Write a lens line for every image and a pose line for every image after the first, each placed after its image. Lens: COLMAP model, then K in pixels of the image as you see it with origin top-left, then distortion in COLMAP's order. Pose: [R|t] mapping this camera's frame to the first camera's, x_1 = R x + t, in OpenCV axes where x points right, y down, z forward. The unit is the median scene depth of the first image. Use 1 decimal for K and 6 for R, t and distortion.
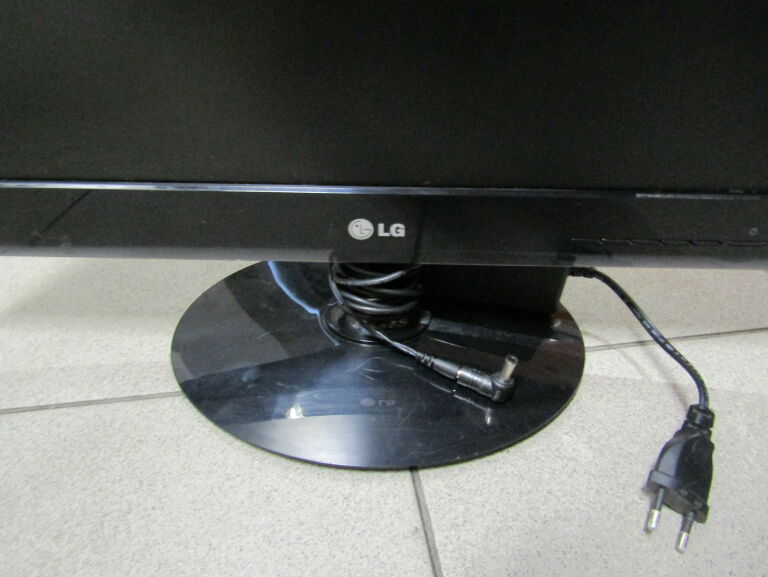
lens RADIAL K [[565.8, 0, 400.2], [0, 565.8, 288.6], [0, 0, 1]] dist [-0.012978, -0.000229]
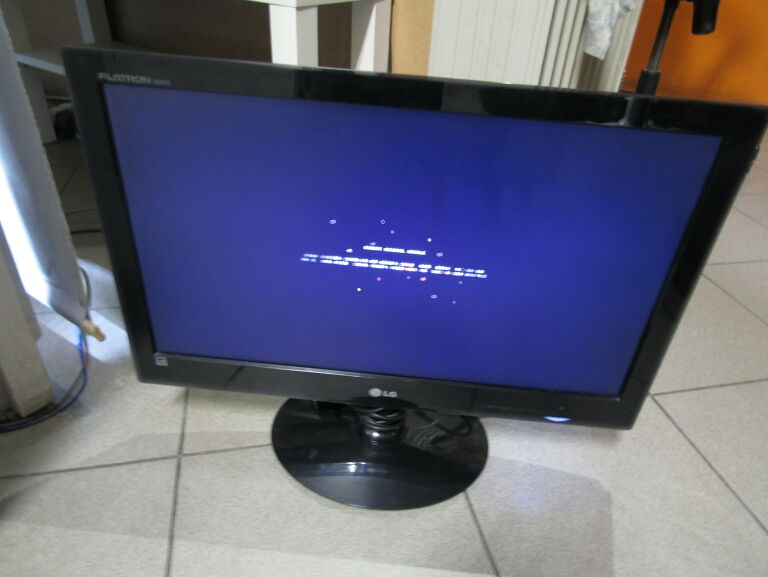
lens RADIAL K [[587.7, 0, 384.0], [0, 587.7, 288.5], [0, 0, 1]] dist [-0.035294, 0.004312]
pose [[0.996389, 0.078975, -0.031166, -0.001159], [-0.080076, 0.996146, -0.035800, -0.406608], [0.028219, 0.038167, 0.998873, -1.147669]]
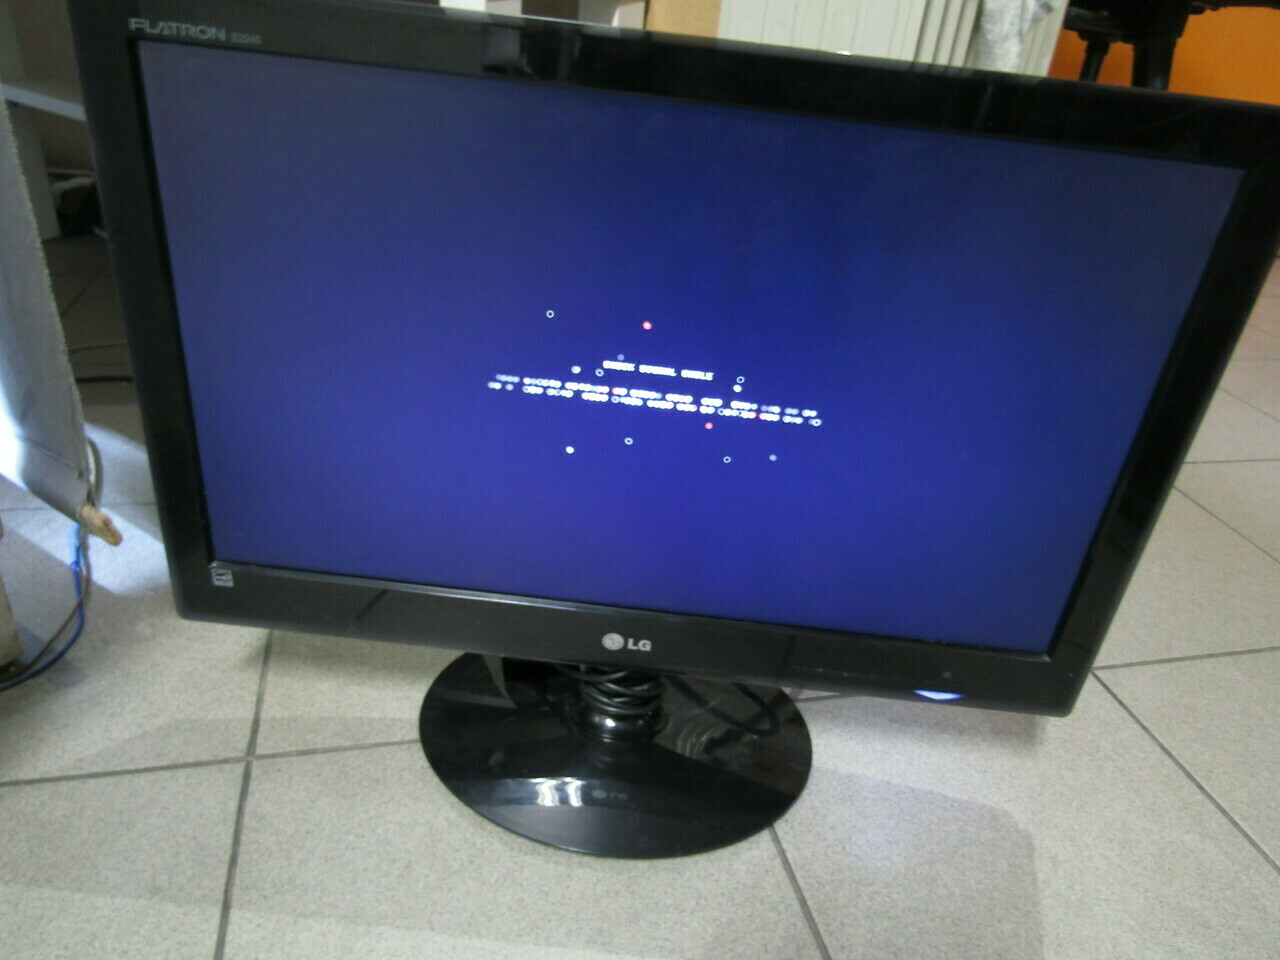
lens RADIAL K [[964.3, 0, 643.4], [0, 964.3, 483.0], [0, 0, 1]] dist [-0.023842, -0.006657]
pose [[0.995184, 0.098020, 0.001205, -0.041934], [-0.097397, 0.990102, -0.101055, -0.230513], [-0.011098, 0.100451, 0.994880, -0.962432]]
